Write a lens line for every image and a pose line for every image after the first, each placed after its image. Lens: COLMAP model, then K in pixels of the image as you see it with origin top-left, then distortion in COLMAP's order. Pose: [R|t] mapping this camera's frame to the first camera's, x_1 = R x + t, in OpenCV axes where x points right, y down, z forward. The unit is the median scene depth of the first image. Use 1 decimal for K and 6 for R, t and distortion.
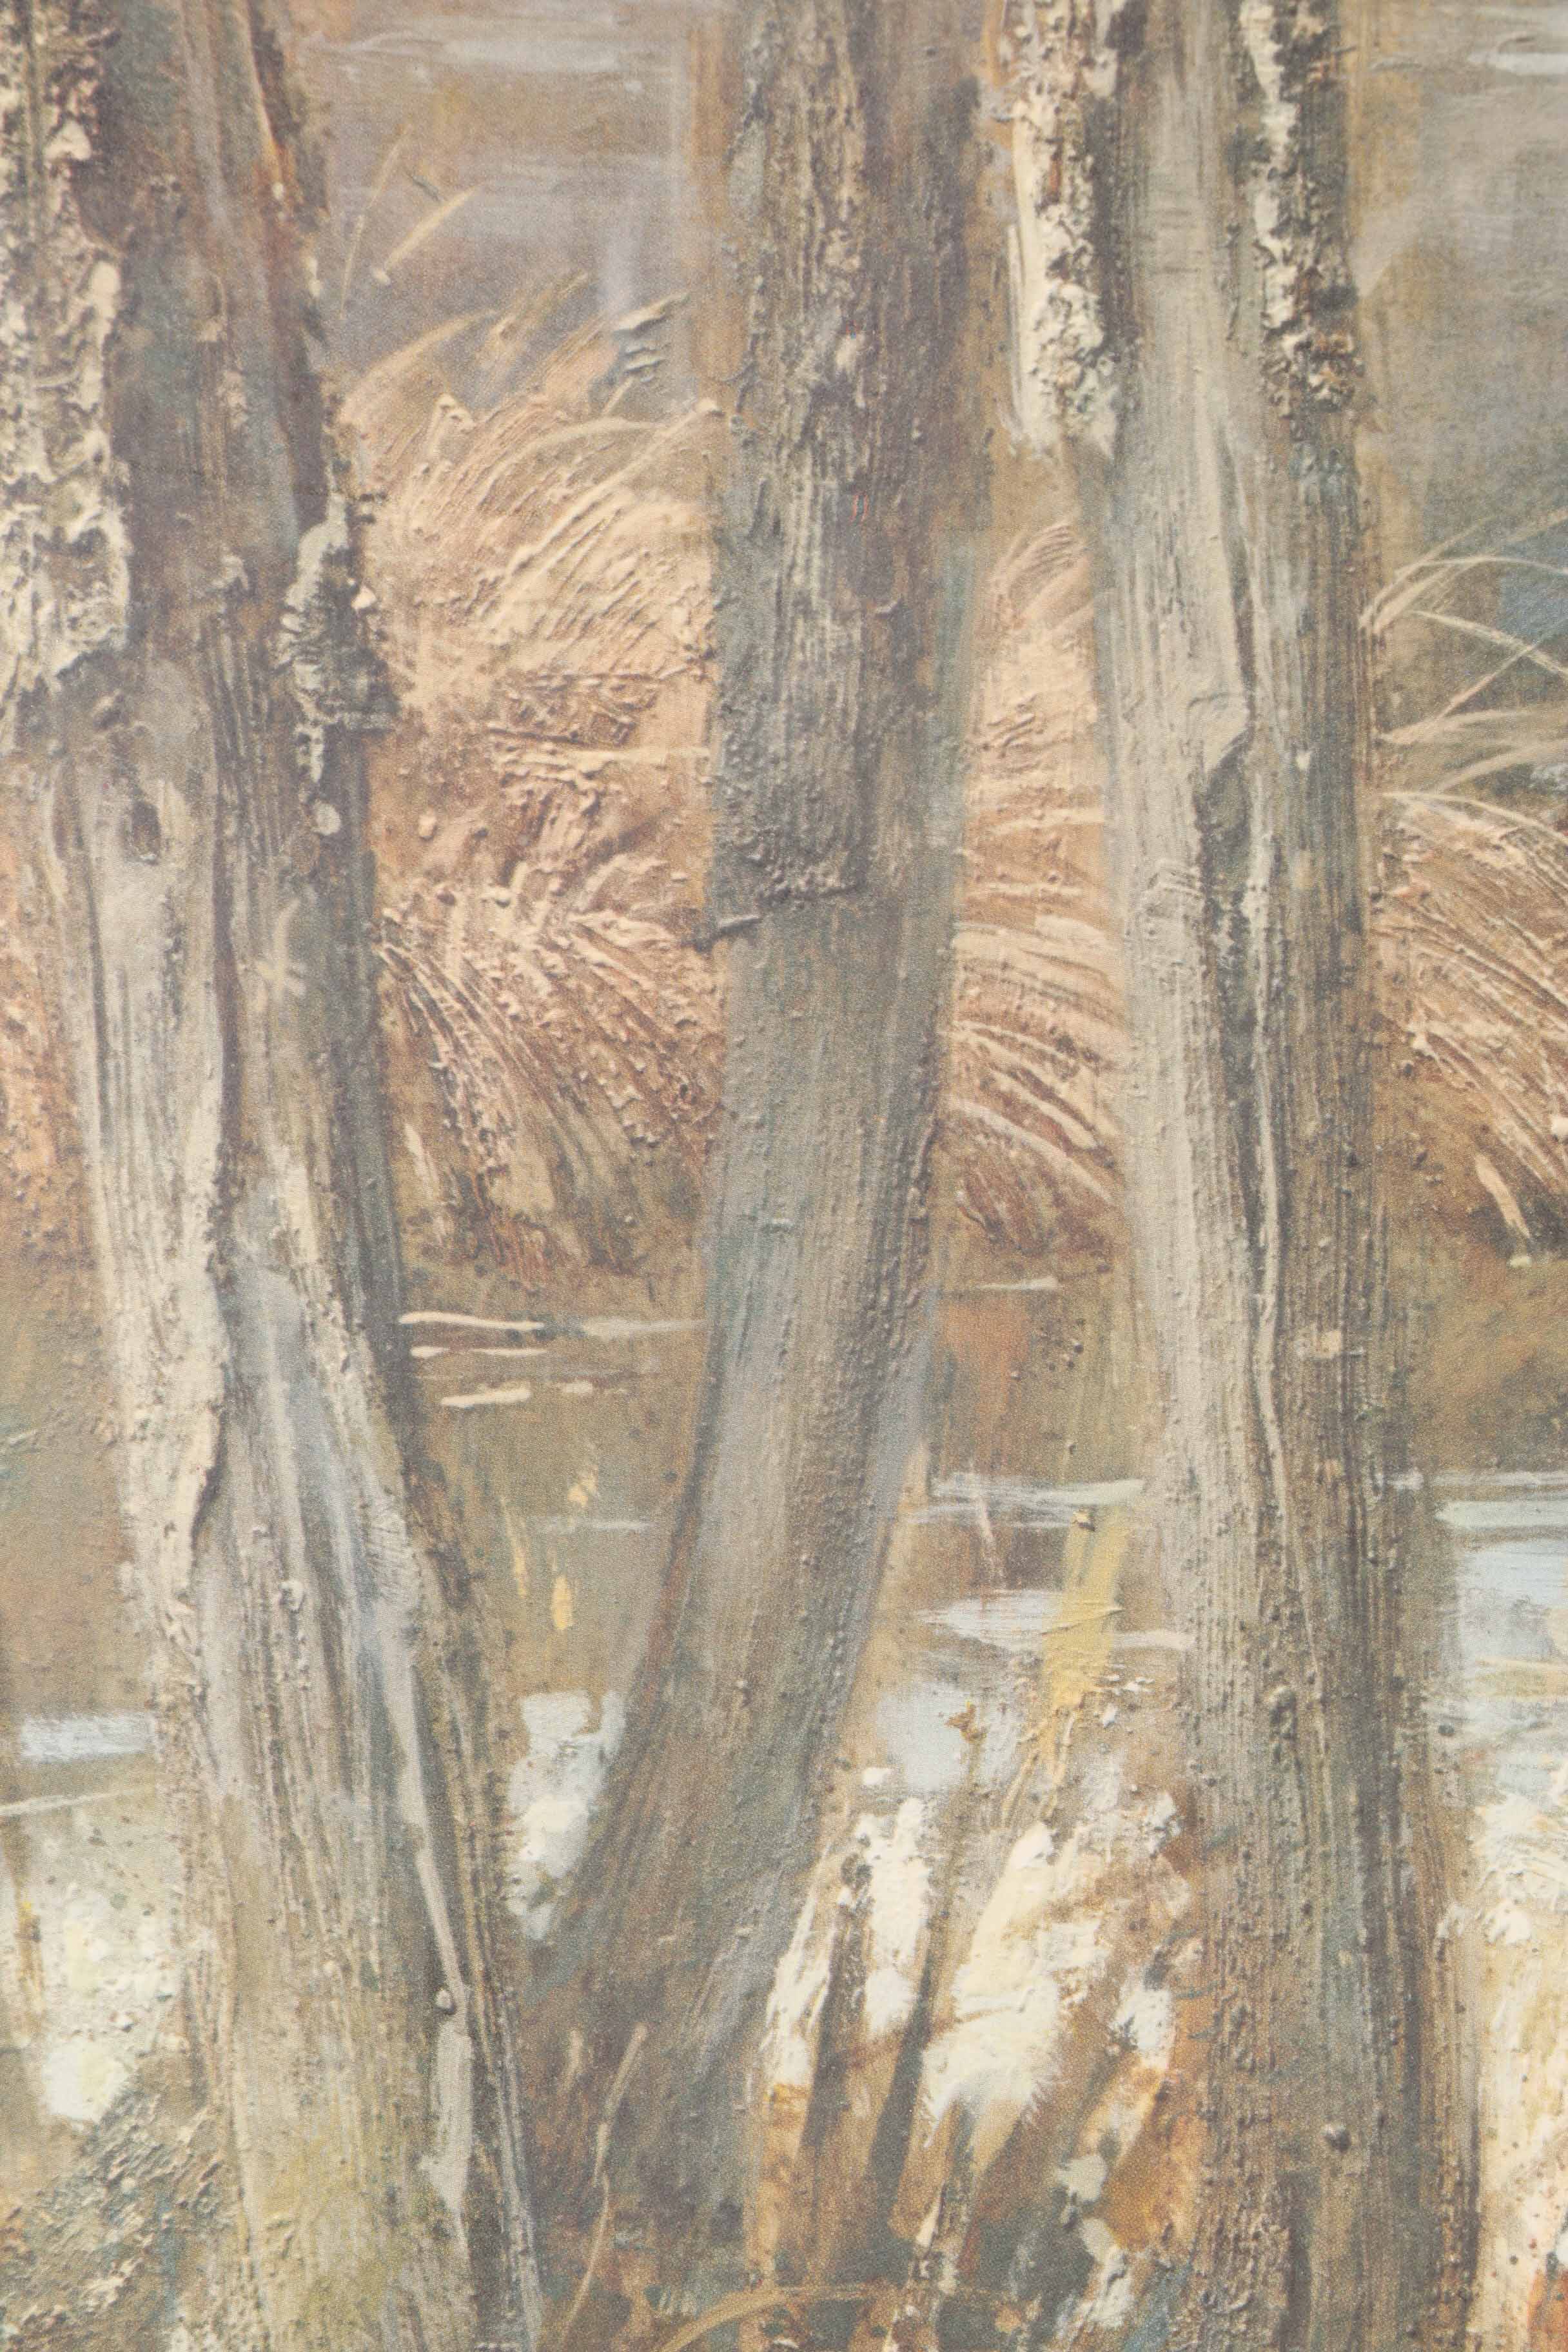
lens RADIAL K [[9156.9, 0, 788.3], [0, 9156.9, 1173.0], [0, 0, 1]] dist [1.896101, 0.000000]
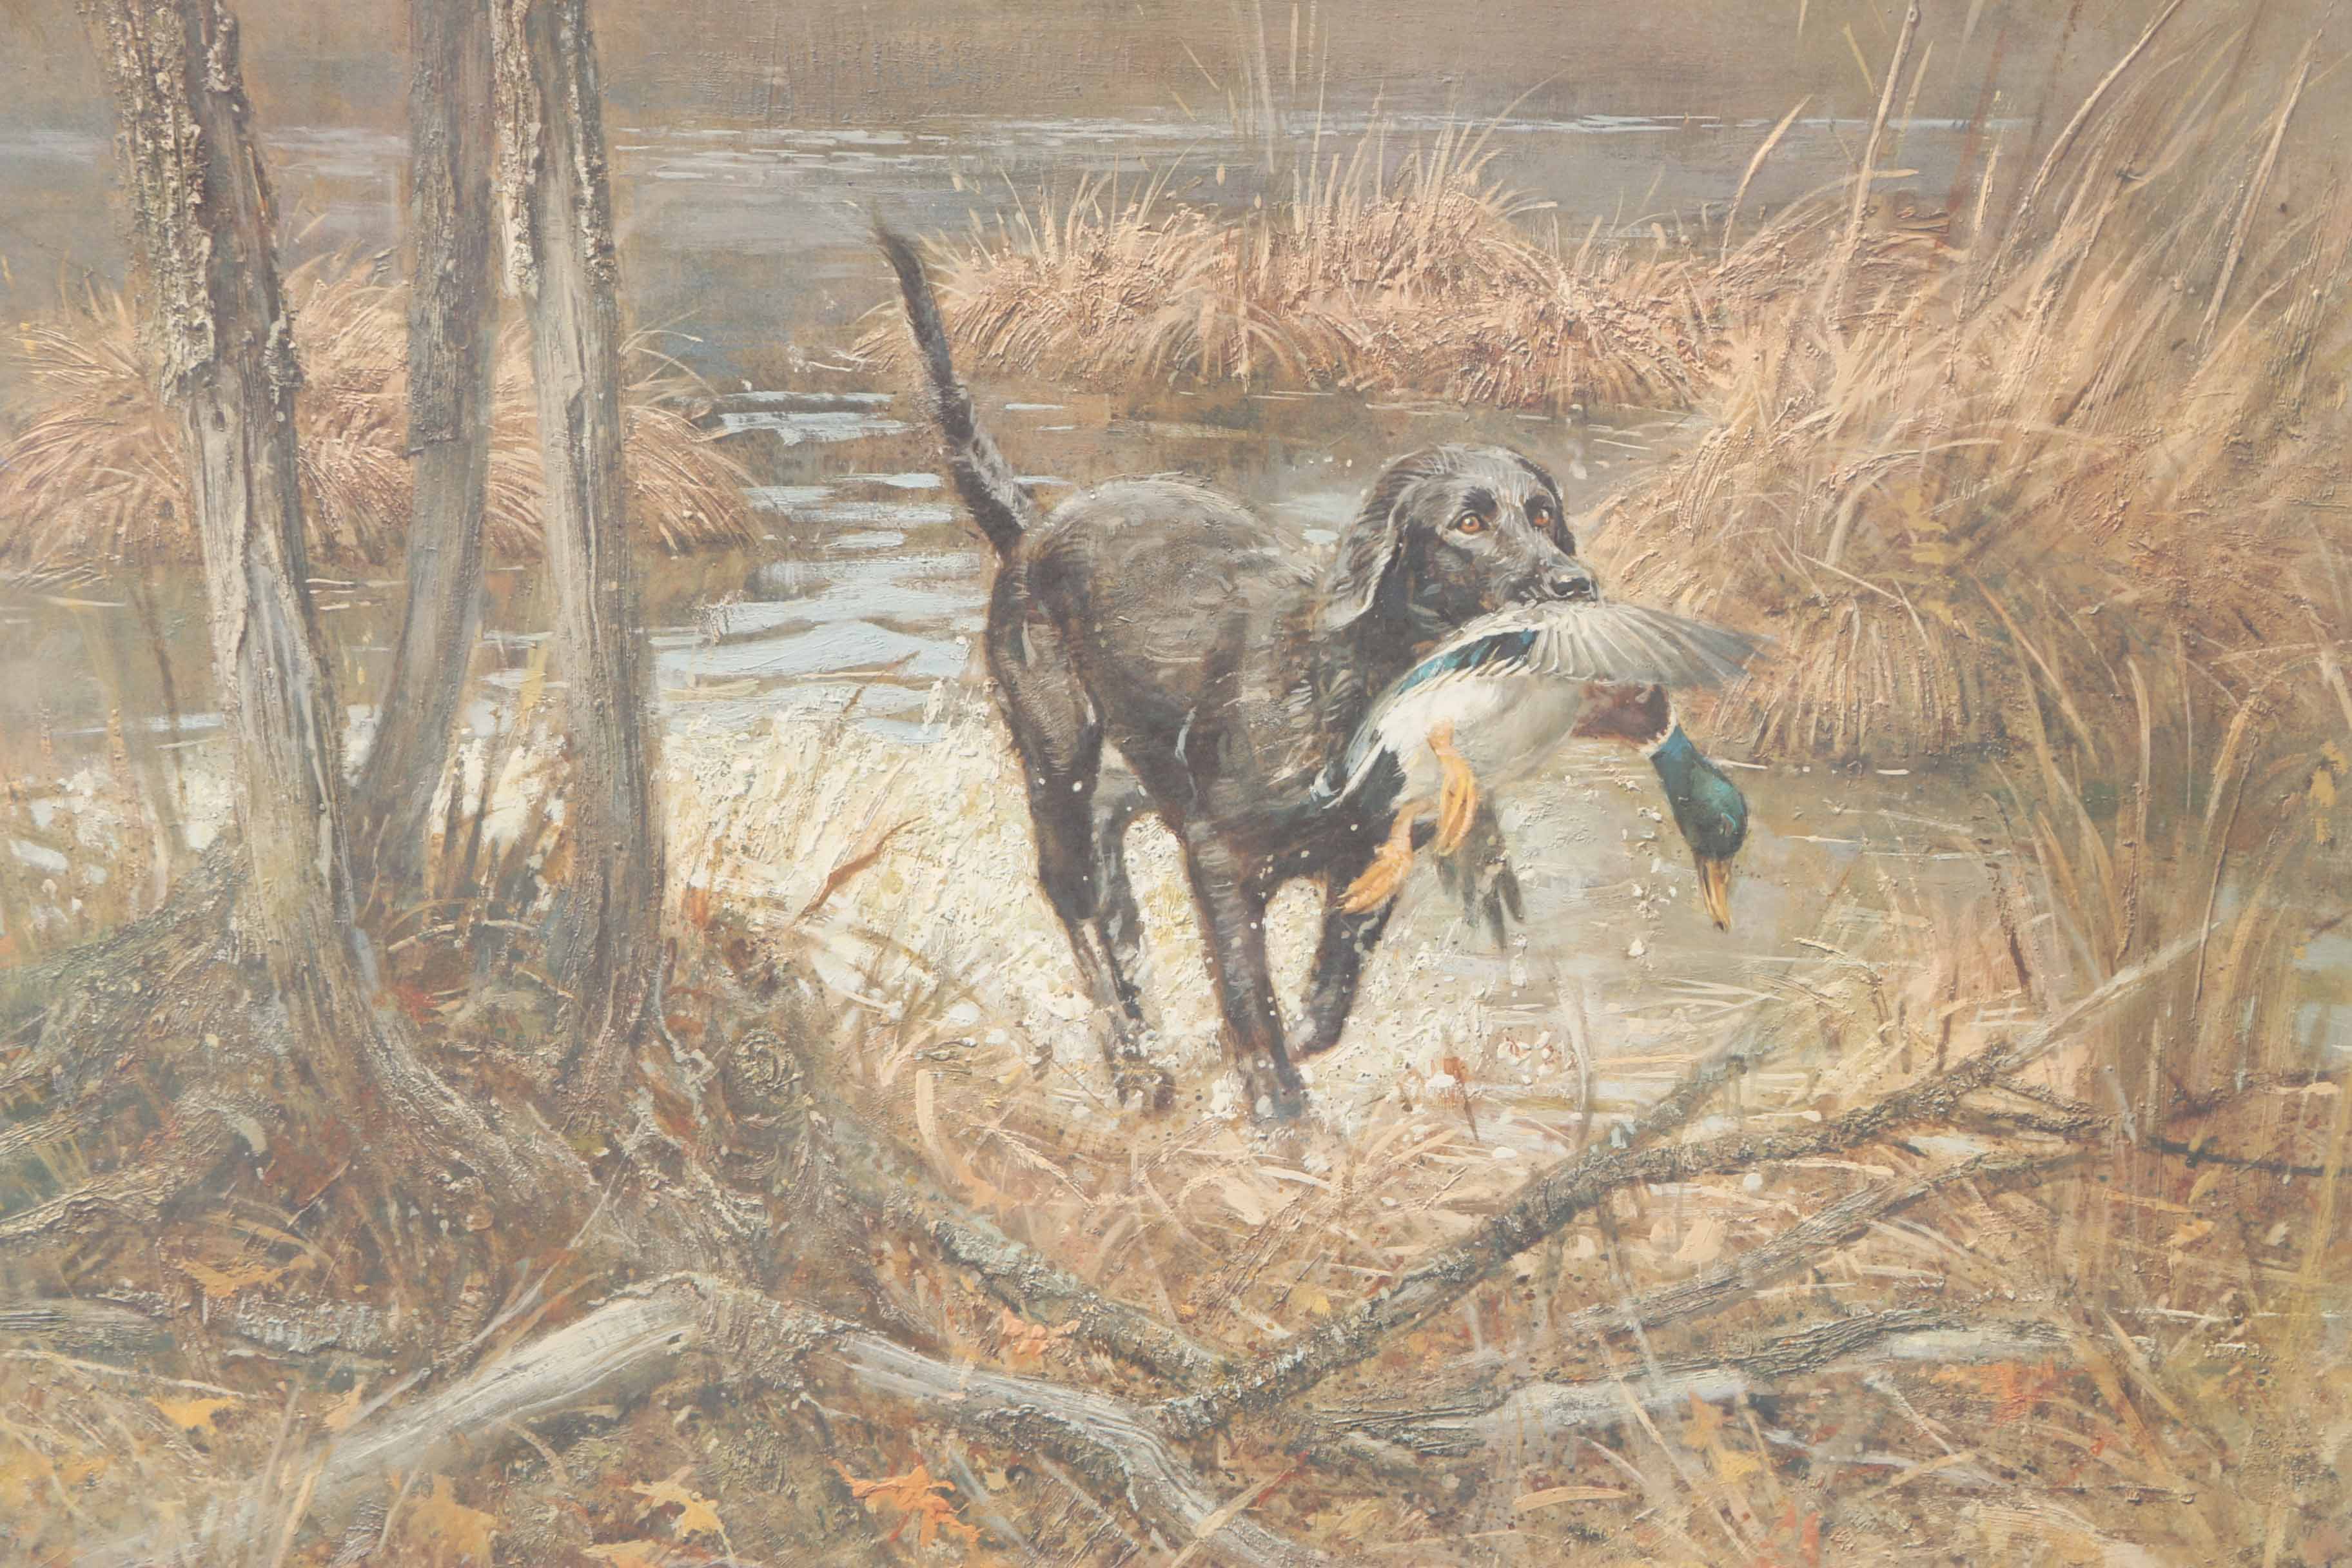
lens RADIAL K [[14346.6, 0, 1187.7], [0, 14346.6, 791.2], [0, 0, 1]] dist [0.674176, 0.000000]
pose [[0.998016, -0.011893, 0.061826, -0.045956], [0.010455, 0.999669, 0.023527, -0.023268], [-0.062086, -0.022834, 0.997810, -3.730696]]
